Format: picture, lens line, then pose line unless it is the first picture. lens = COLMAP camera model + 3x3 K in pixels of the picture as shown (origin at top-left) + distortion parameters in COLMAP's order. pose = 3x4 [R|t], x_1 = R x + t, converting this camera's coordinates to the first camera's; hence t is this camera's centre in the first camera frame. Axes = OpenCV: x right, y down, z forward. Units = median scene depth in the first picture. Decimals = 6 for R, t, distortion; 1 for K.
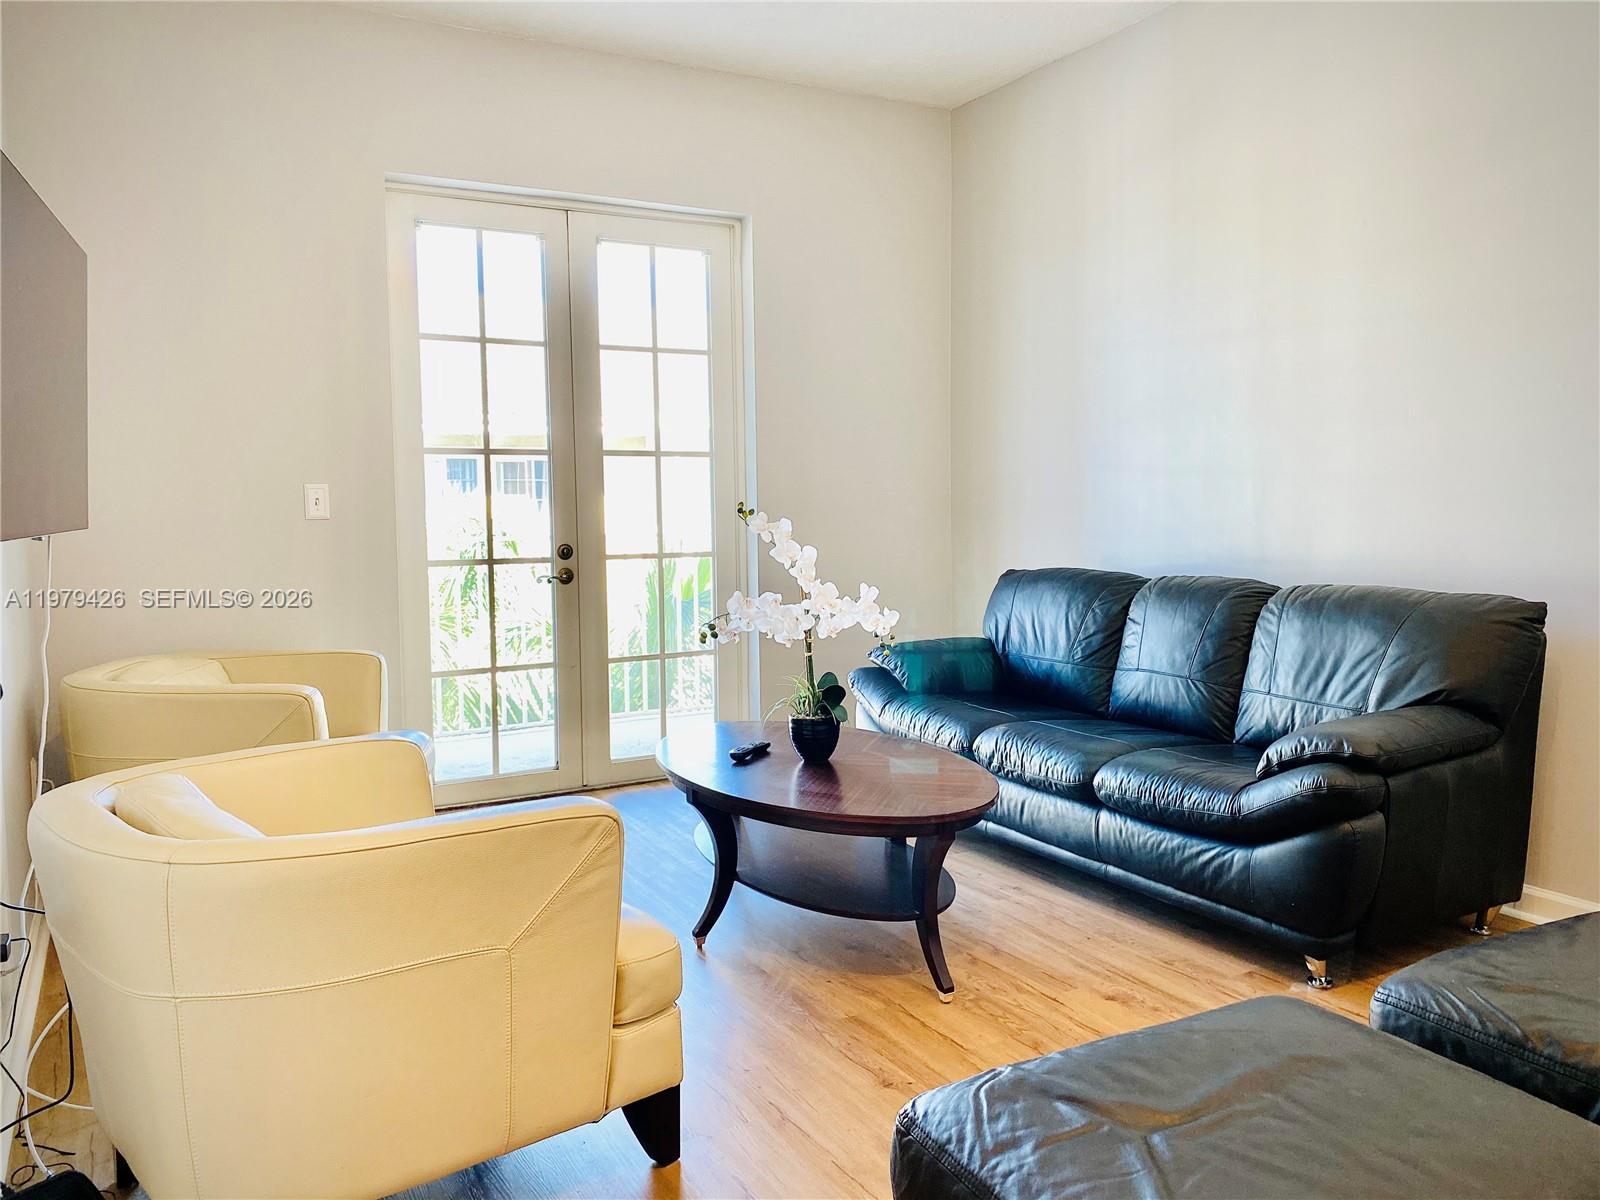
lens RADIAL K [[1207.8, 0, 731.9], [0, 1207.8, 579.3], [0, 0, 1]] dist [0.060949, -0.104143]
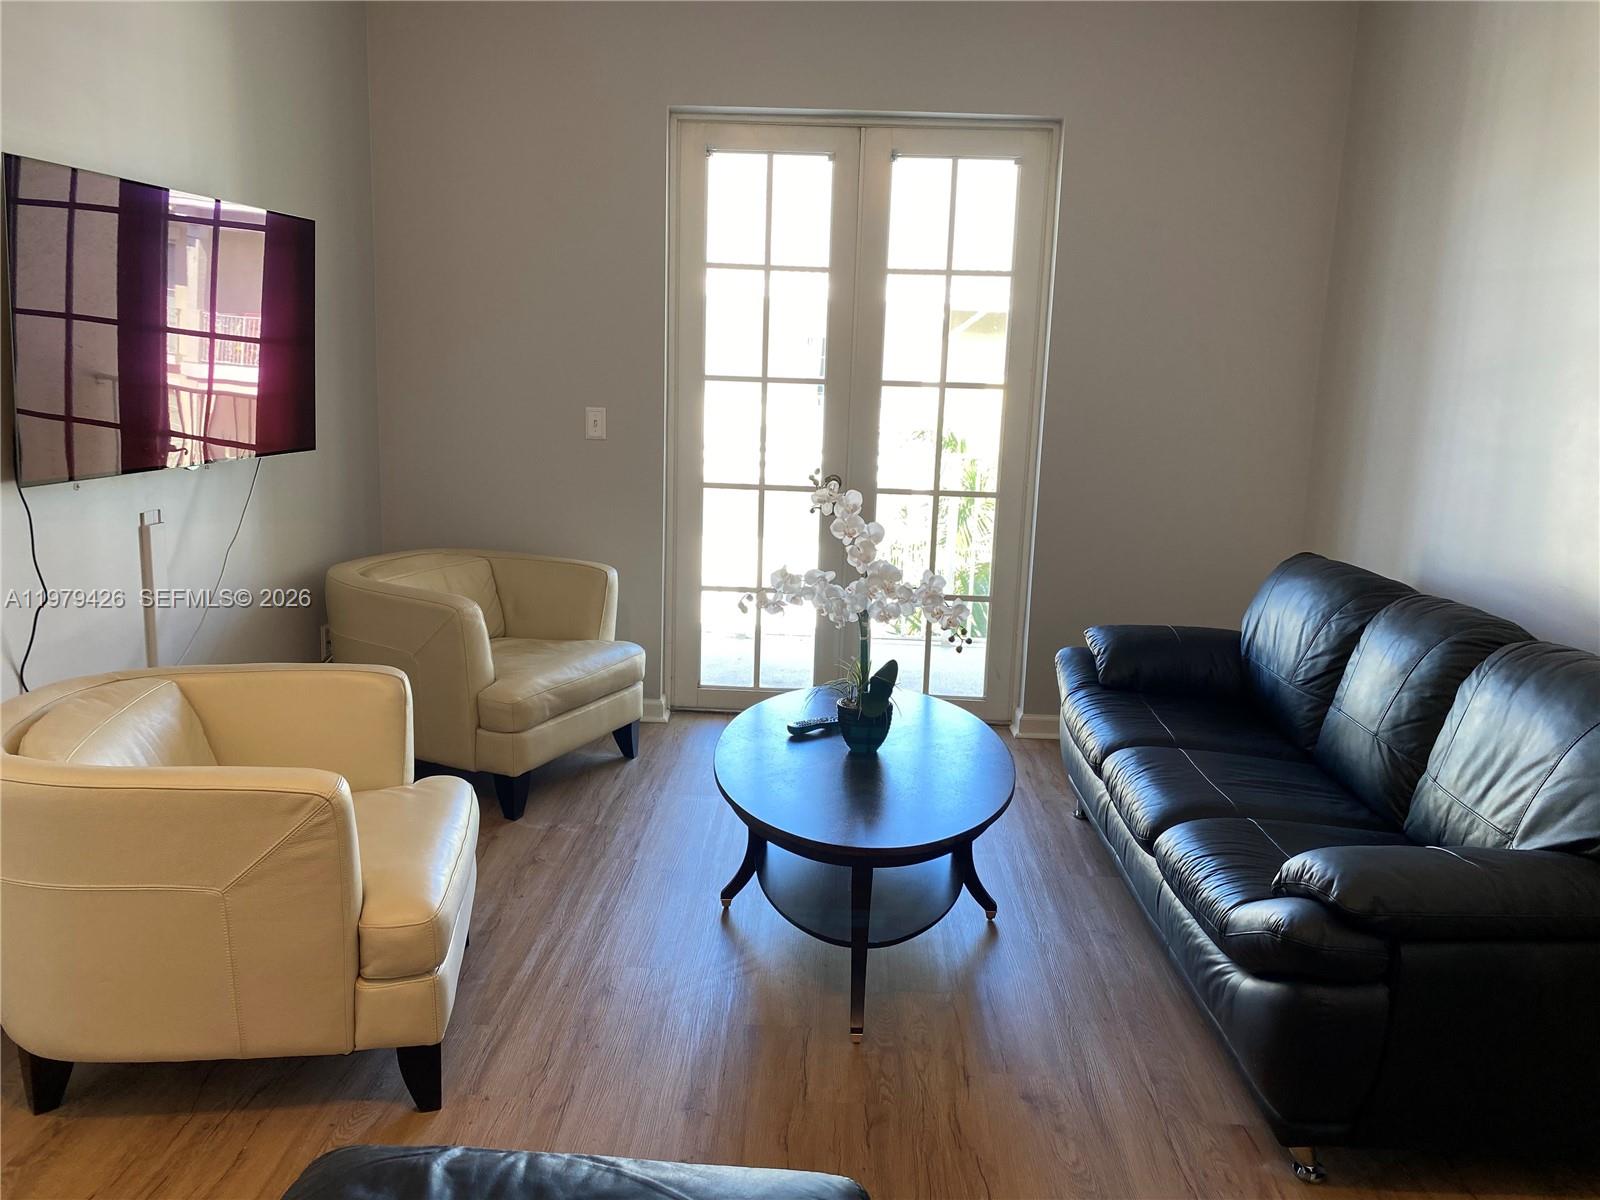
lens RADIAL K [[1186.5, 0, 795.6], [0, 1186.5, 587.5], [0, 0, 1]] dist [0.040224, 0.004286]
pose [[0.868273, 0.130308, -0.478667, 0.456633], [-0.074001, 0.988111, 0.134762, -0.097792], [0.490537, -0.081588, 0.867592, 0.185724]]
